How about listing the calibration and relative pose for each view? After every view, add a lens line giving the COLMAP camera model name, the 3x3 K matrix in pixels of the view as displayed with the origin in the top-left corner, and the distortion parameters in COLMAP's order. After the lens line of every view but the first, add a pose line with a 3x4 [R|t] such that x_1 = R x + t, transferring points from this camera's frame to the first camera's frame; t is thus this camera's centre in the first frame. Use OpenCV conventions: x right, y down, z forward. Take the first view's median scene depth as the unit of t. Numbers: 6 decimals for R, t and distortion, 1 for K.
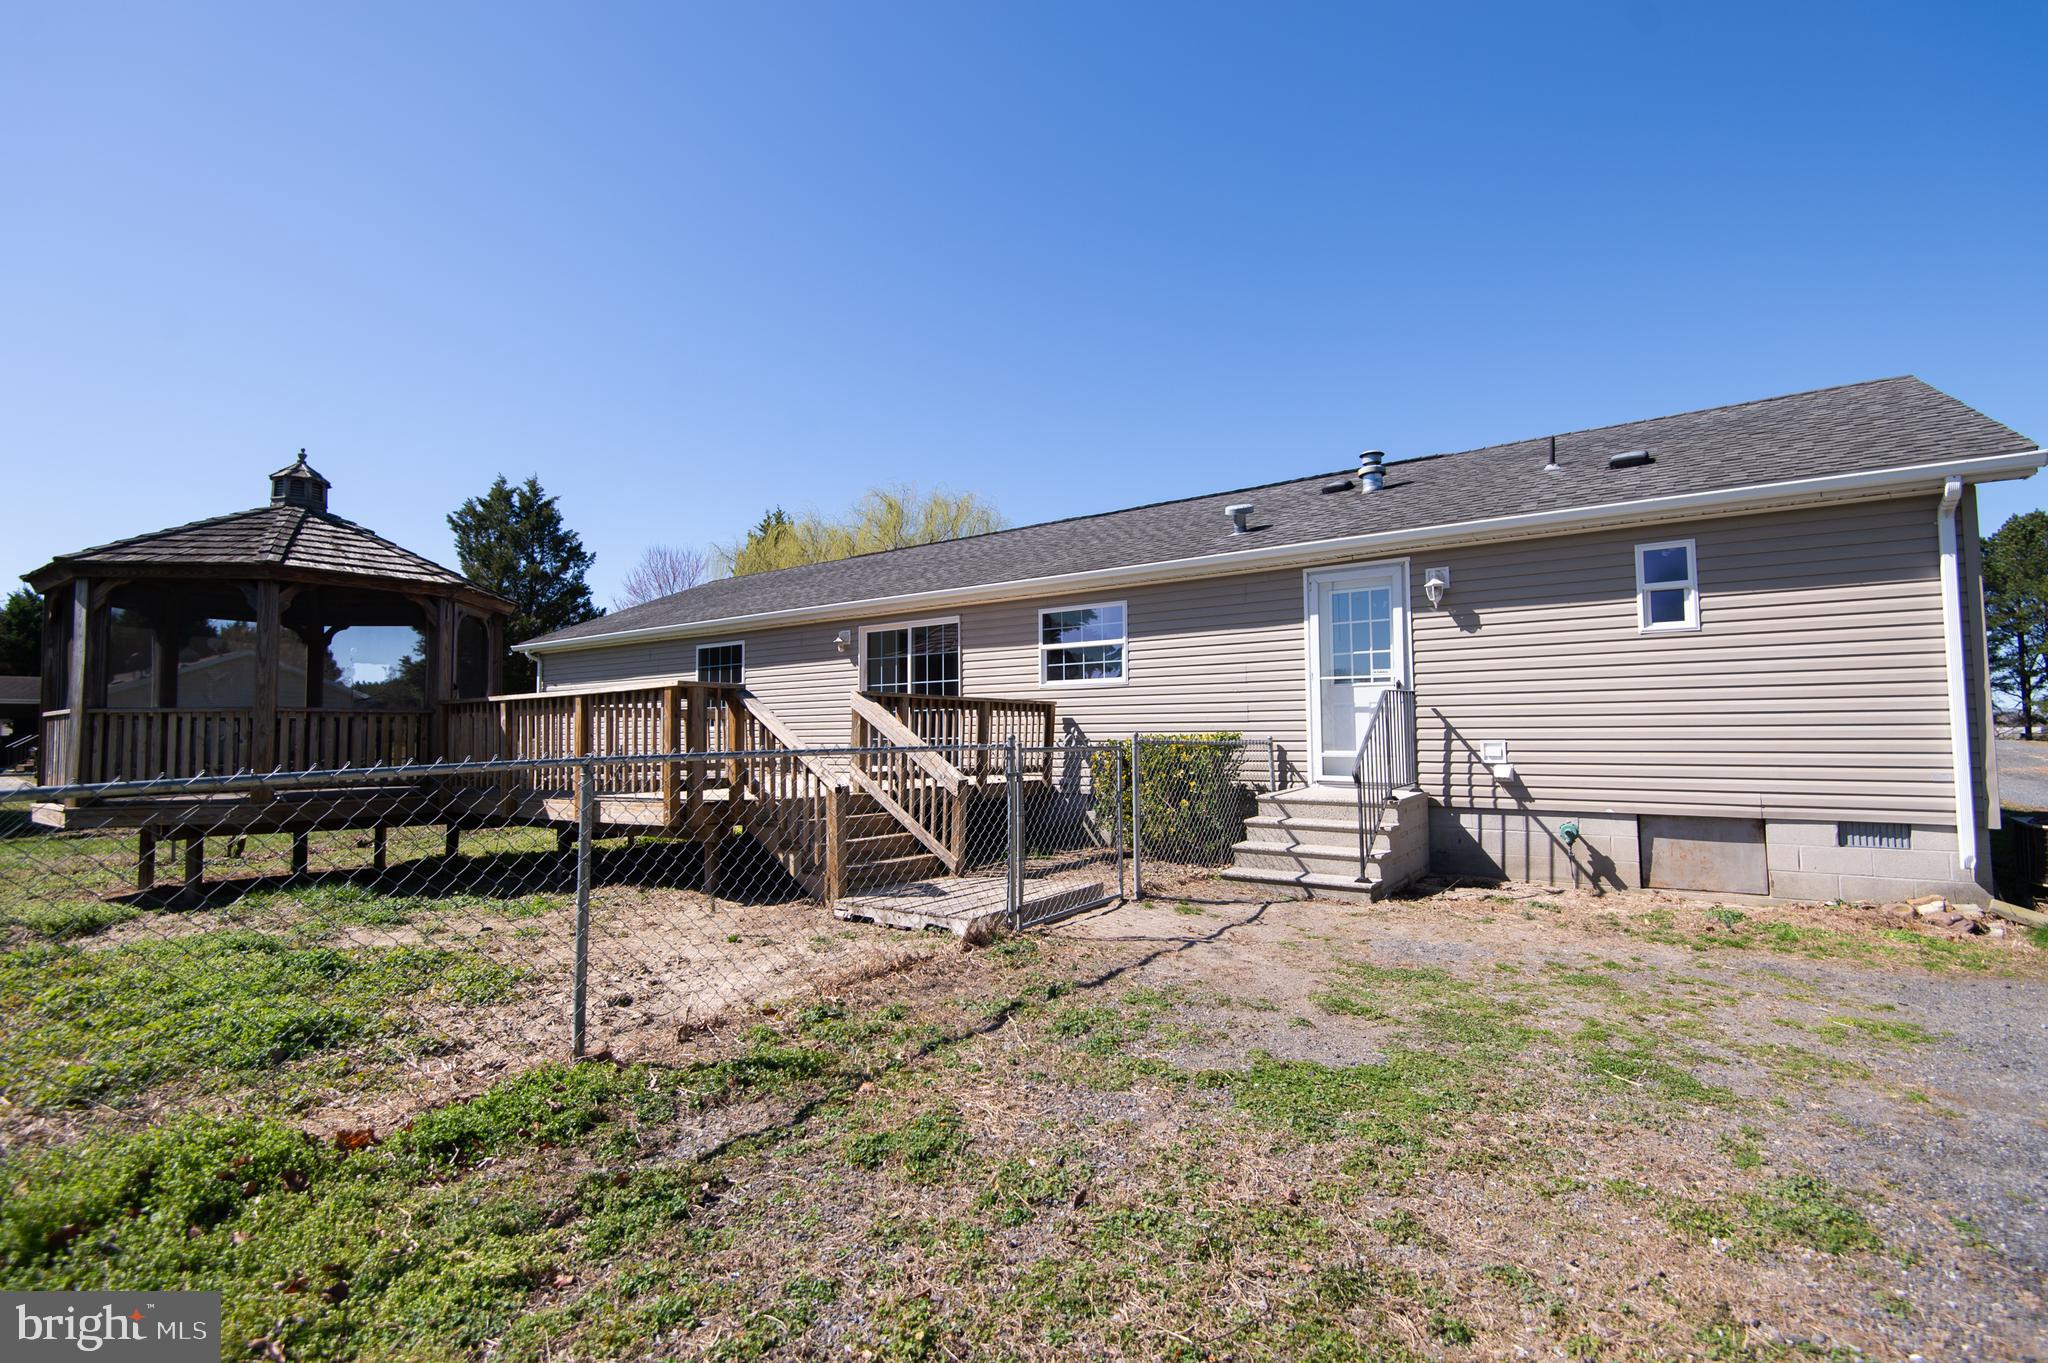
lens RADIAL K [[935.9, 0, 1031.5], [0, 935.9, 679.1], [0, 0, 1]] dist [0.031170, -0.016024]
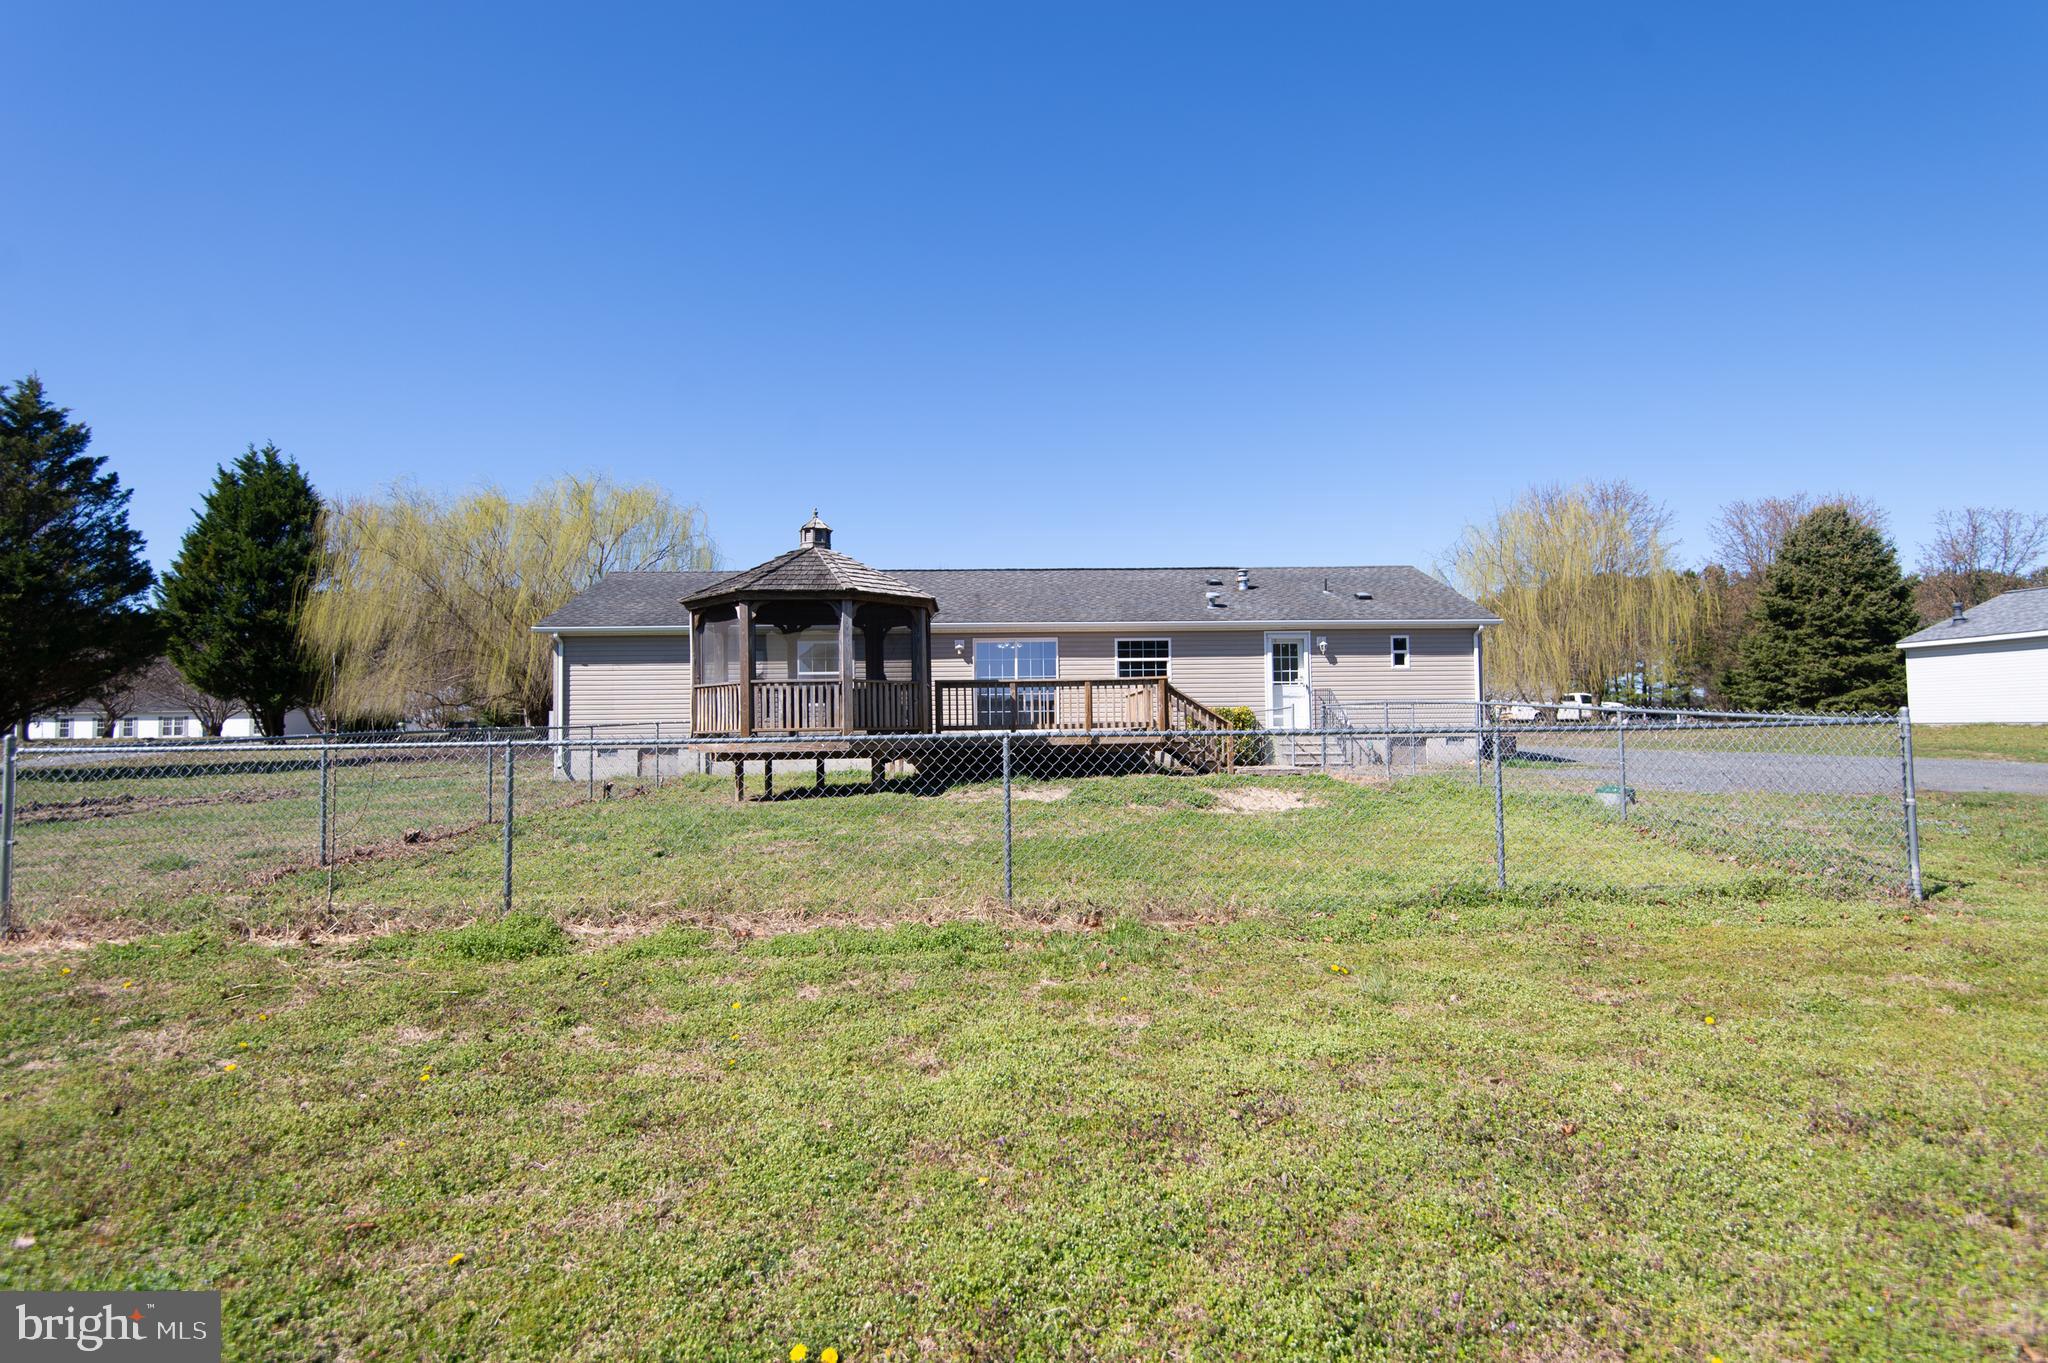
lens RADIAL K [[1004.6, 0, 1024.0], [0, 1004.6, 681.5], [0, 0, 1]] dist [0.005182, 0.000383]
pose [[0.782174, 0.028190, 0.622422, -1.534424], [-0.031017, 0.999499, -0.006290, 0.029182], [-0.622287, -0.014386, 0.782657, -0.451082]]
